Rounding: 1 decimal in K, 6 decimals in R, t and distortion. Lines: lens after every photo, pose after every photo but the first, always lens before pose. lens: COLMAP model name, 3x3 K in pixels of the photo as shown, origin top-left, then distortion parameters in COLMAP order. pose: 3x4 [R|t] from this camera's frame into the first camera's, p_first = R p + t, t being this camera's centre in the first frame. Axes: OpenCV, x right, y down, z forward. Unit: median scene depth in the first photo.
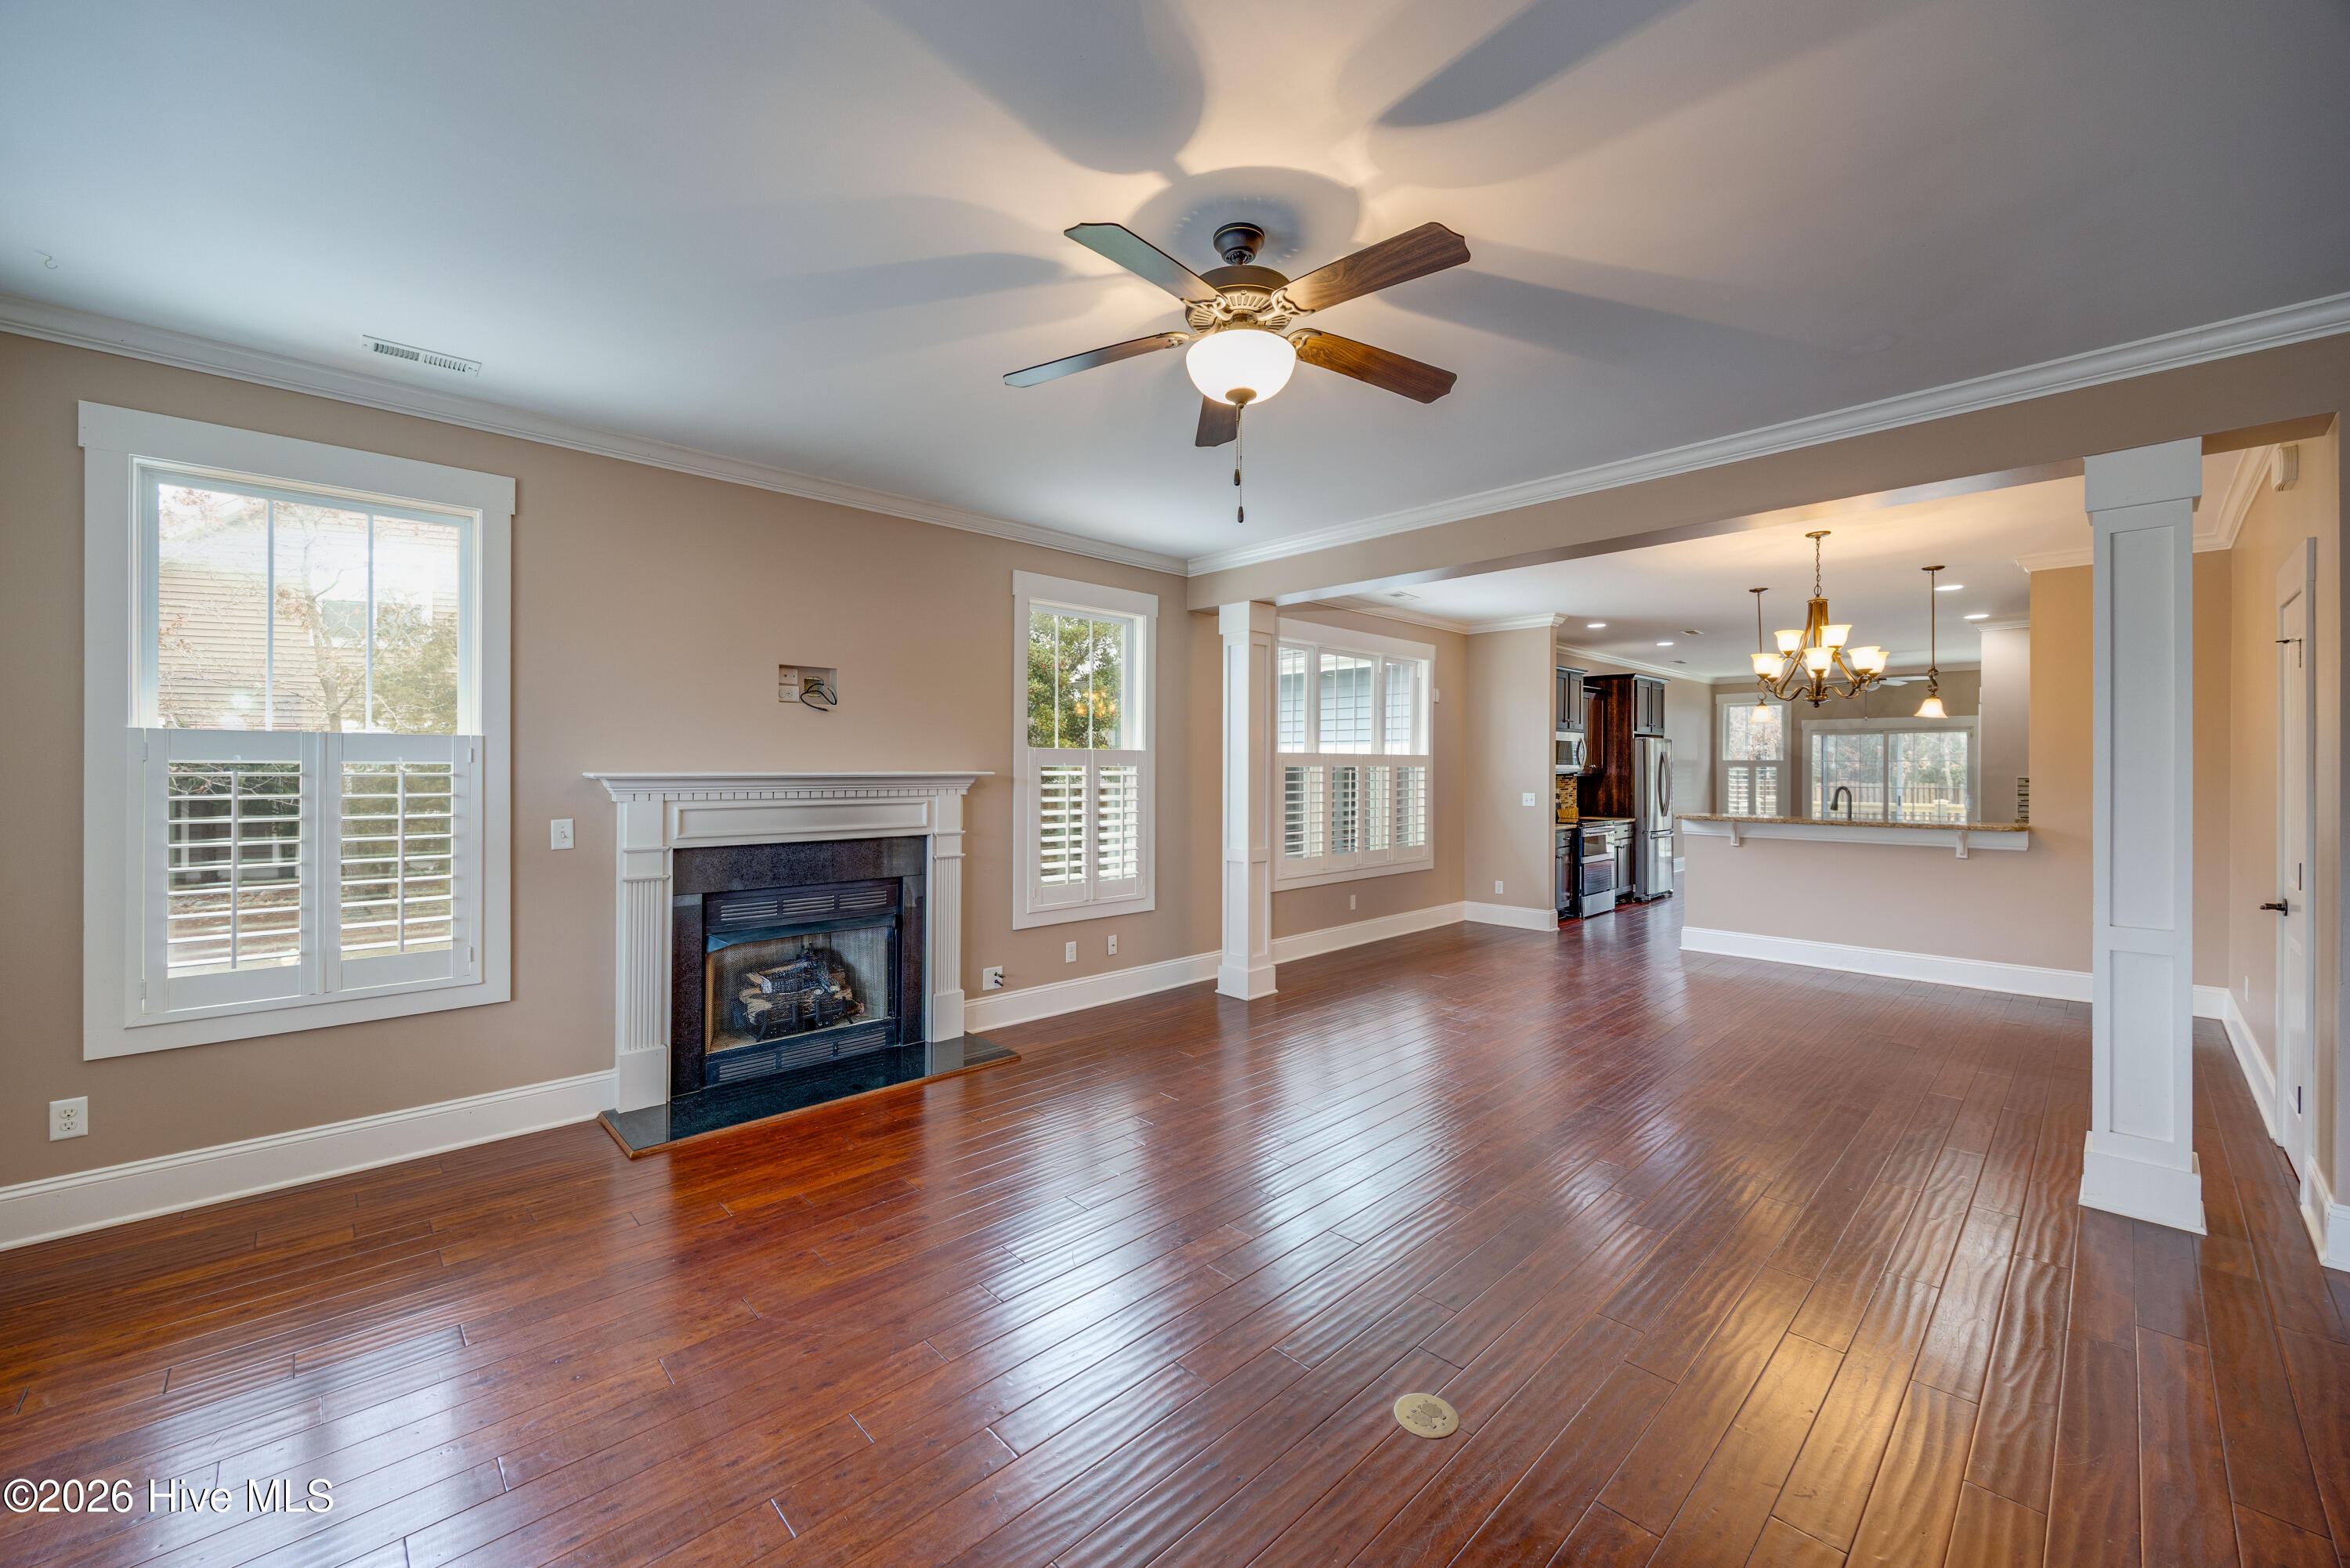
lens RADIAL K [[916.3, 0, 1175.0], [0, 916.3, 784.0], [0, 0, 1]] dist [0.000342, 0.000081]
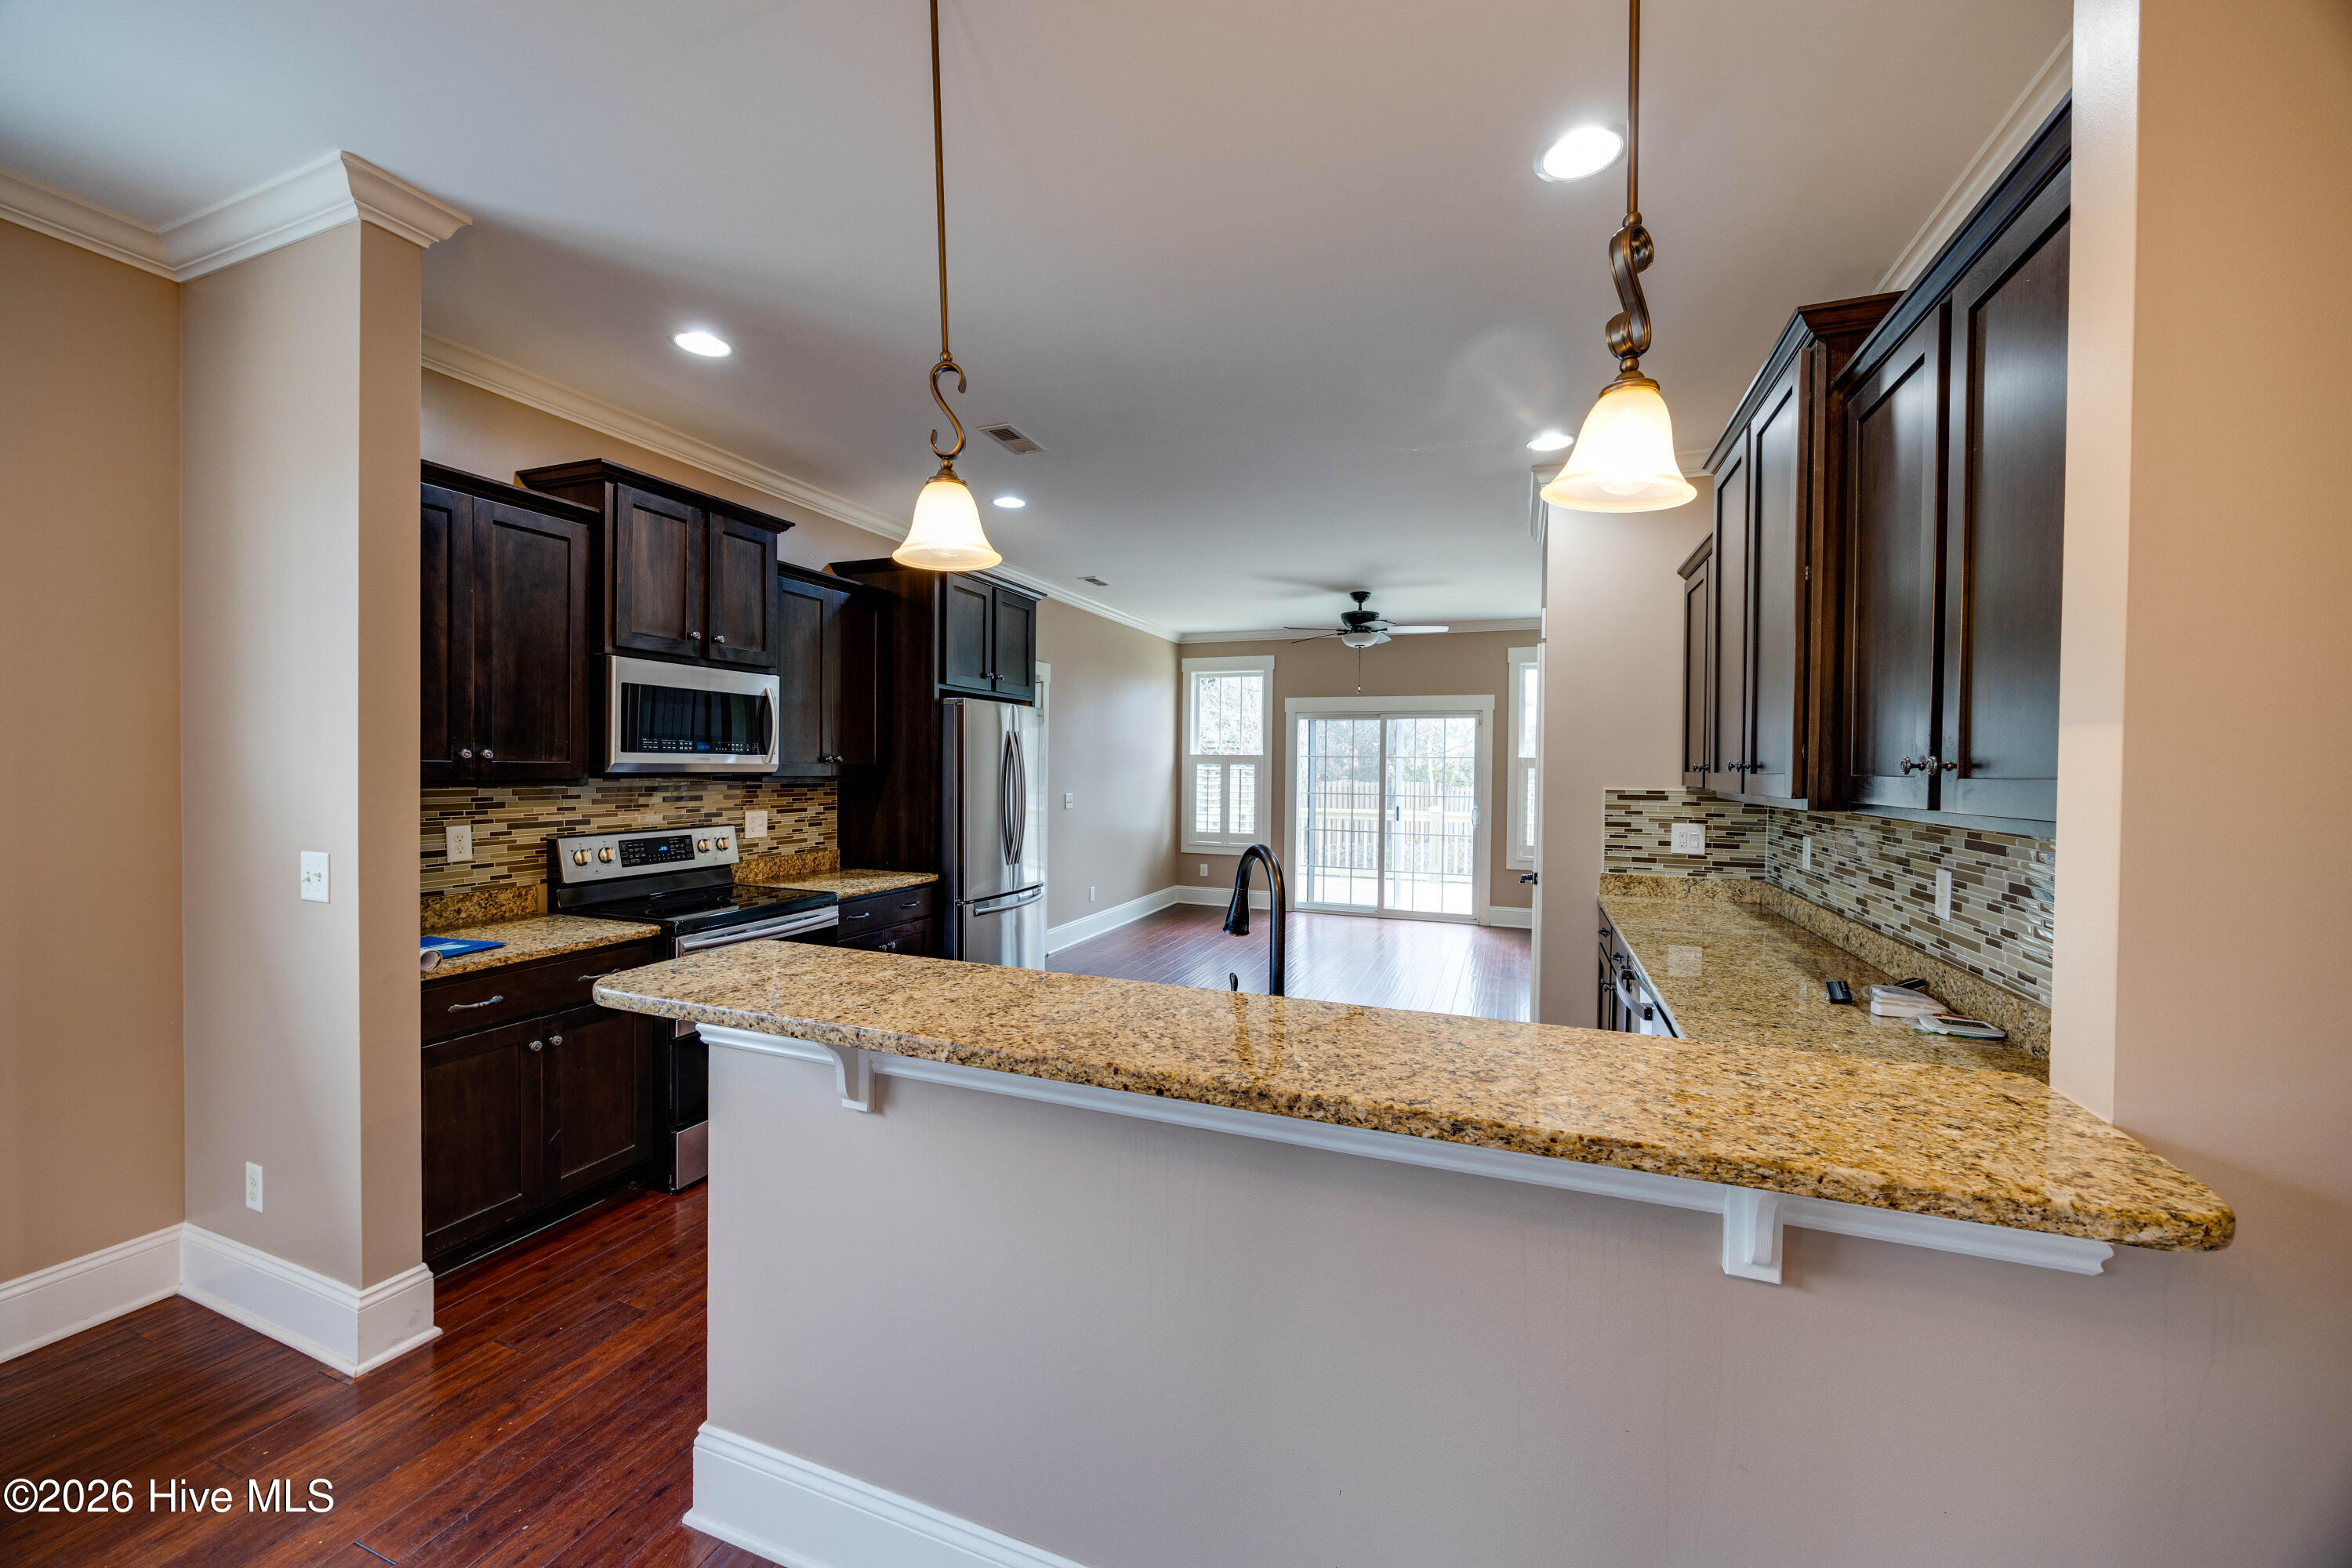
lens RADIAL K [[889.7, 0, 1173.5], [0, 889.7, 780.0], [0, 0, 1]] dist [-0.000245, 0.000058]
pose [[0.907765, 0.002203, 0.419474, 0.796947], [-0.003539, 0.999991, 0.002407, -0.020714], [-0.419465, -0.003669, 0.907764, 1.041345]]
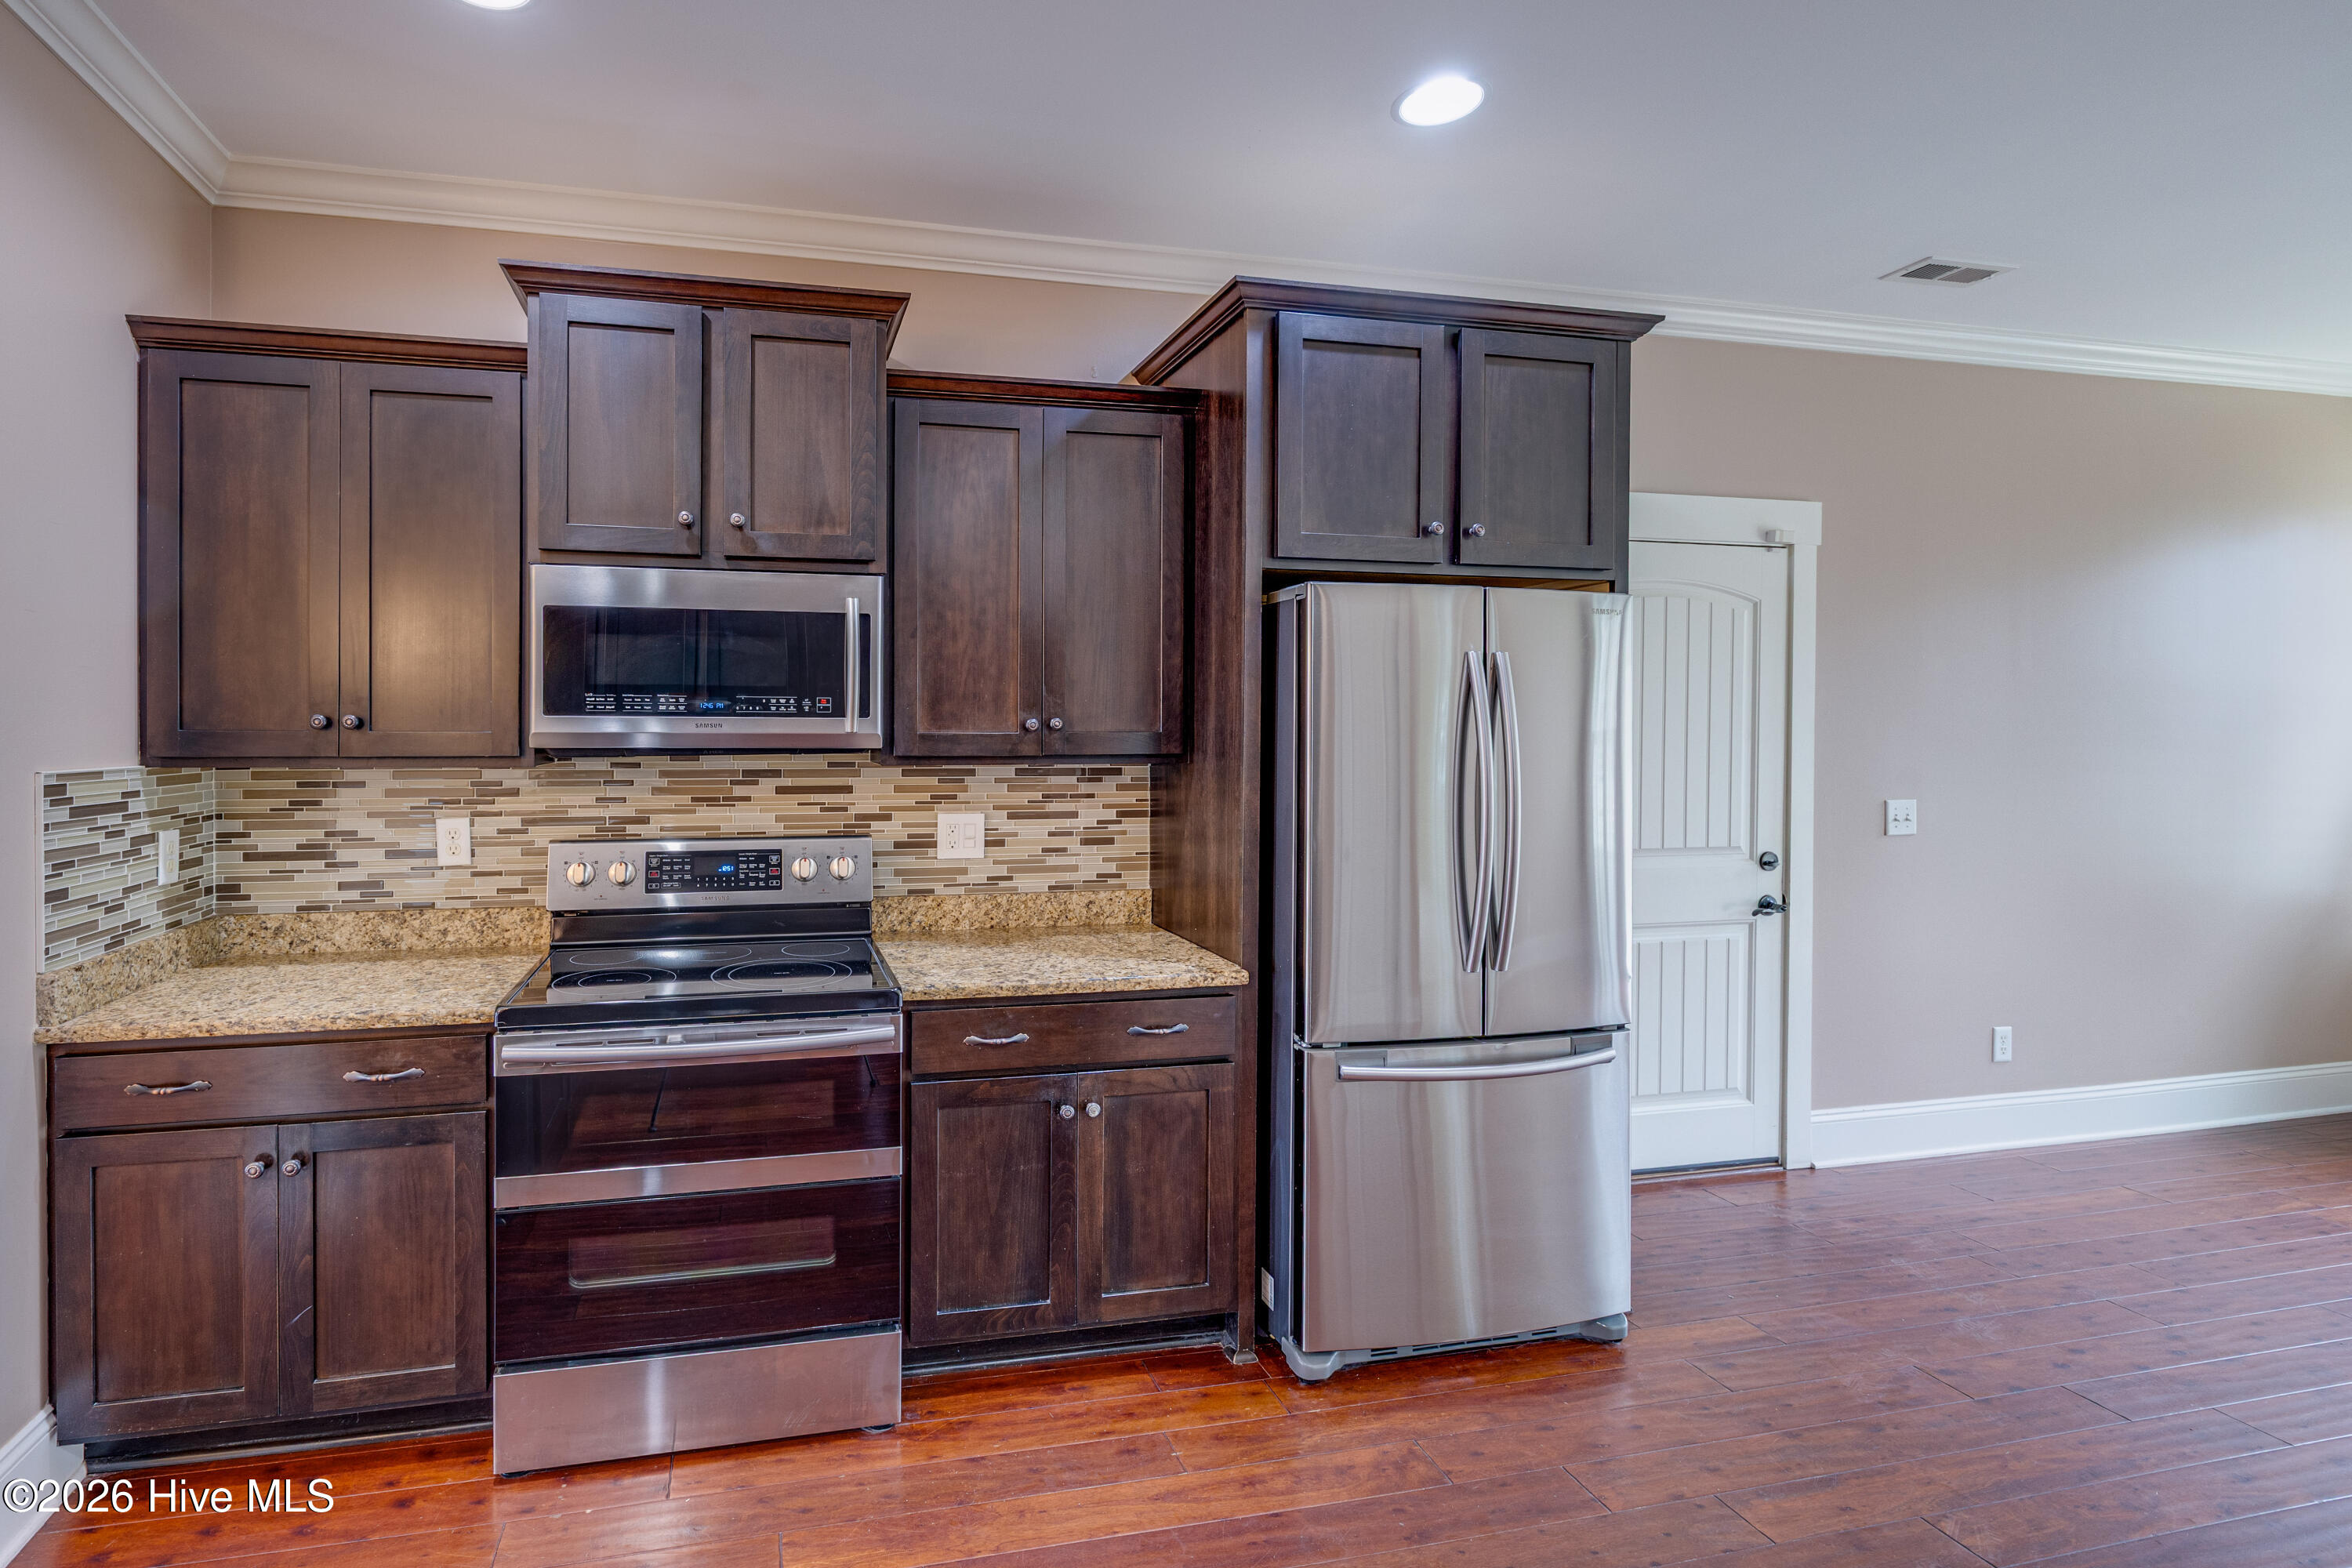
lens RADIAL K [[987.6, 0, 1167.7], [0, 987.6, 738.5], [0, 0, 1]] dist [-0.002803, -0.000434]
pose [[0.838755, 0.007791, -0.544453, 1.159674], [-0.010973, 0.999936, -0.002595, -0.029160], [0.544398, 0.008150, 0.838787, 1.528227]]
